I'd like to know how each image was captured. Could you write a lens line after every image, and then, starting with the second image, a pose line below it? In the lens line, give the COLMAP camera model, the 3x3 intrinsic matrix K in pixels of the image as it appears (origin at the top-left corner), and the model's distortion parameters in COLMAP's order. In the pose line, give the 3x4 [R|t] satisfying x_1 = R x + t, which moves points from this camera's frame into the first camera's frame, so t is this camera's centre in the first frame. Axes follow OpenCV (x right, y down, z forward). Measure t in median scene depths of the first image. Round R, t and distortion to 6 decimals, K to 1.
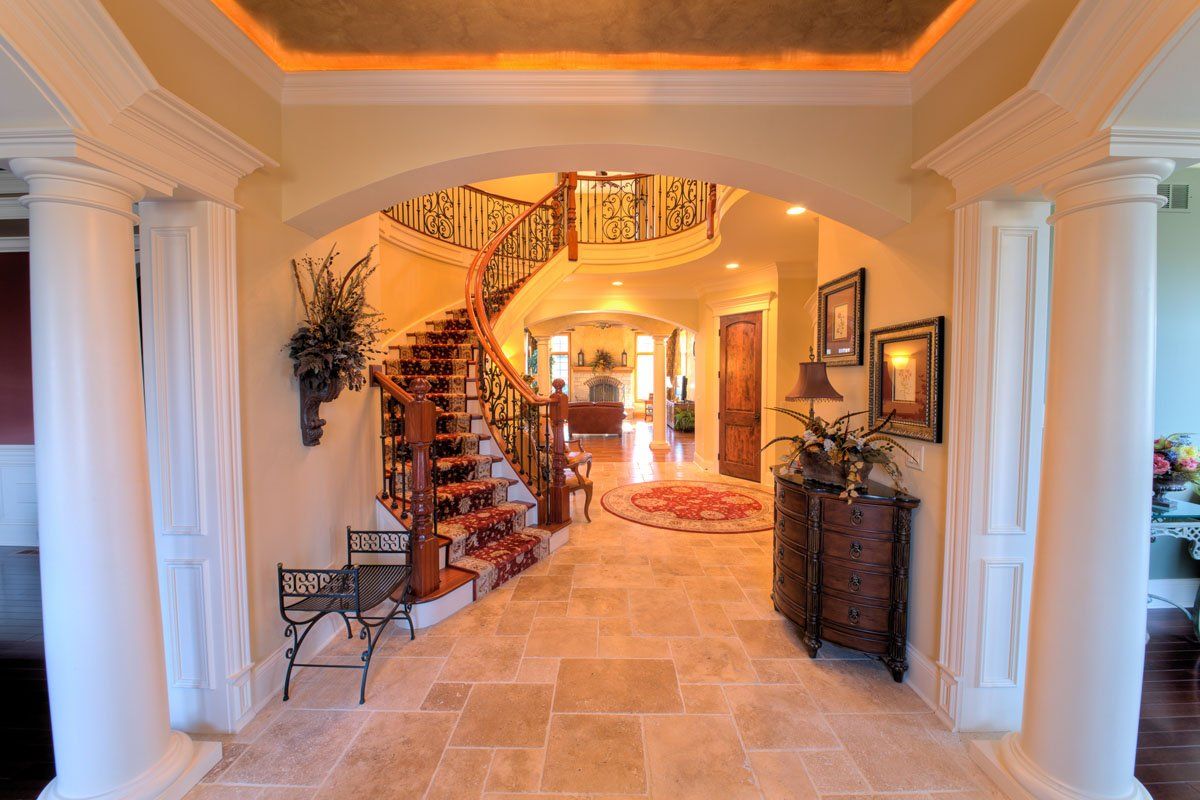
lens RADIAL K [[554.7, 0, 625.1], [0, 554.7, 396.2], [0, 0, 1]] dist [0.038981, -0.032822]
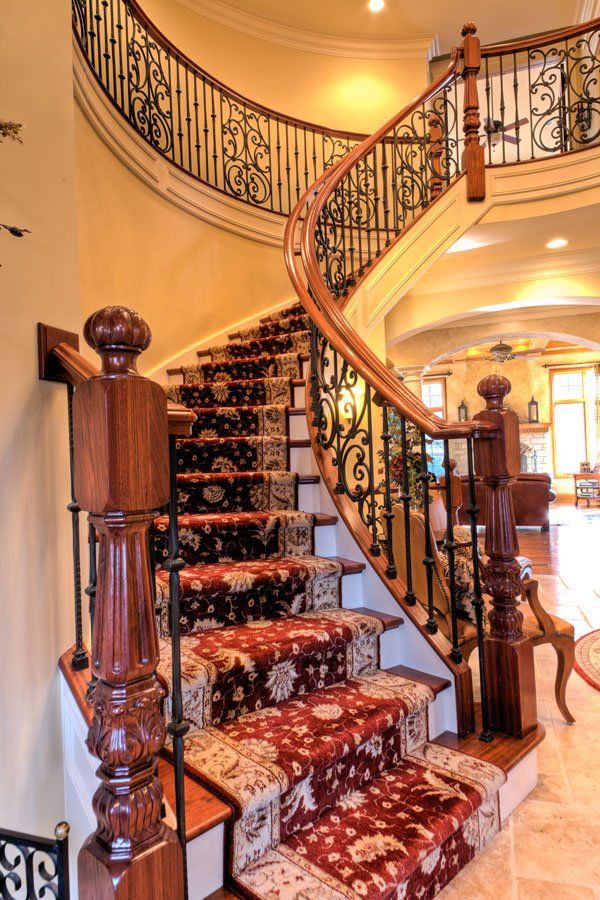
lens RADIAL K [[581.0, 0, 292.3], [0, 581.0, 451.2], [0, 0, 1]] dist [0.090427, -0.081651]
pose [[0.953535, -0.040544, -0.298542, -0.122478], [0.017925, 0.996783, -0.078119, 0.051866], [0.300749, 0.069138, 0.951194, 0.490808]]
